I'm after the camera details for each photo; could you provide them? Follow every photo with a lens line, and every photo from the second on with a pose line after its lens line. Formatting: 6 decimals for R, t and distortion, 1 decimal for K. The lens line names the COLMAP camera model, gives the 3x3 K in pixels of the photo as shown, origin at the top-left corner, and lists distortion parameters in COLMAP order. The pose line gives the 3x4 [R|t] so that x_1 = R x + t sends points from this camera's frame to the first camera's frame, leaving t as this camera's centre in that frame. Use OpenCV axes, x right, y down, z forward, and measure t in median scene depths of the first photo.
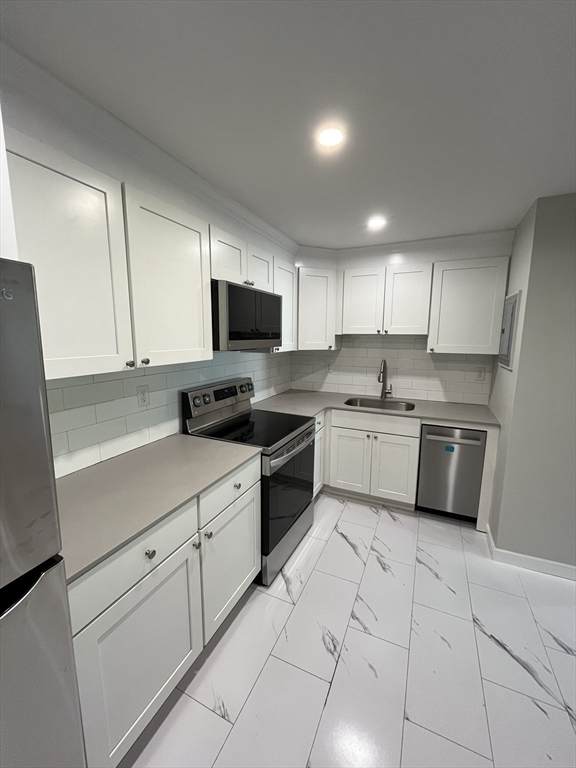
lens RADIAL K [[310.6, 0, 287.5], [0, 310.6, 382.1], [0, 0, 1]] dist [-0.003438, -0.000534]
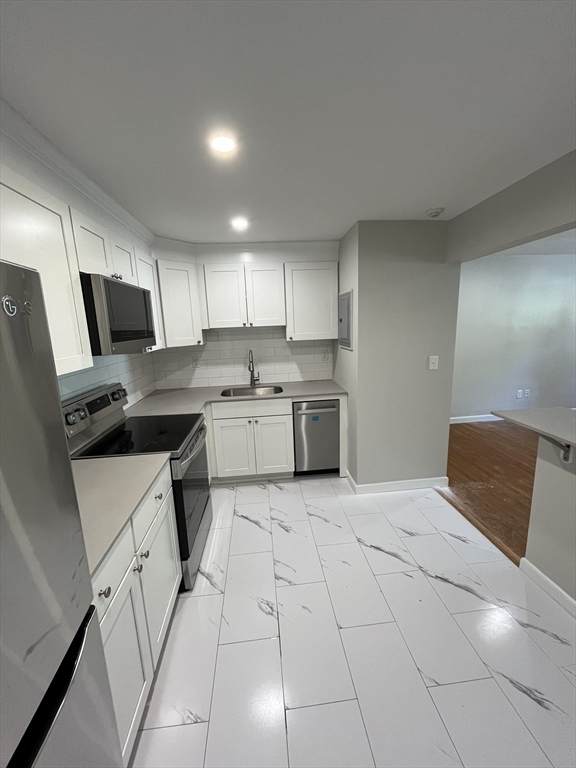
lens RADIAL K [[310.6, 0, 287.8], [0, 310.6, 382.5], [0, 0, 1]] dist [-0.003438, -0.000534]
pose [[0.861282, -0.133541, 0.490265, -0.157284], [0.118679, 0.991029, 0.061451, -0.013821], [-0.494073, 0.005258, 0.869405, -0.008983]]
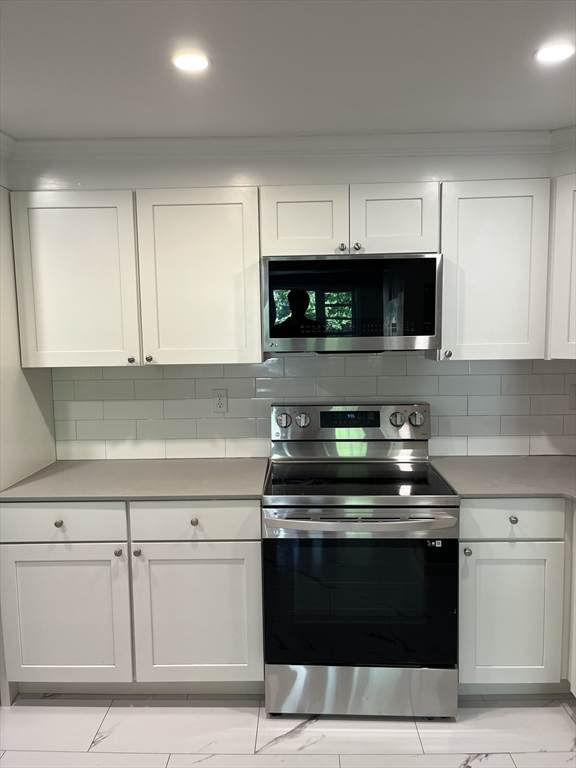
lens RADIAL K [[591.8, 0, 286.1], [0, 591.8, 385.7], [0, 0, 1]] dist [0.035030, -0.002554]
pose [[0.396709, 0.081947, -0.914279, 0.839887], [-0.122230, 0.991854, 0.035864, -0.059439], [0.909770, 0.097525, 0.403494, 0.373290]]
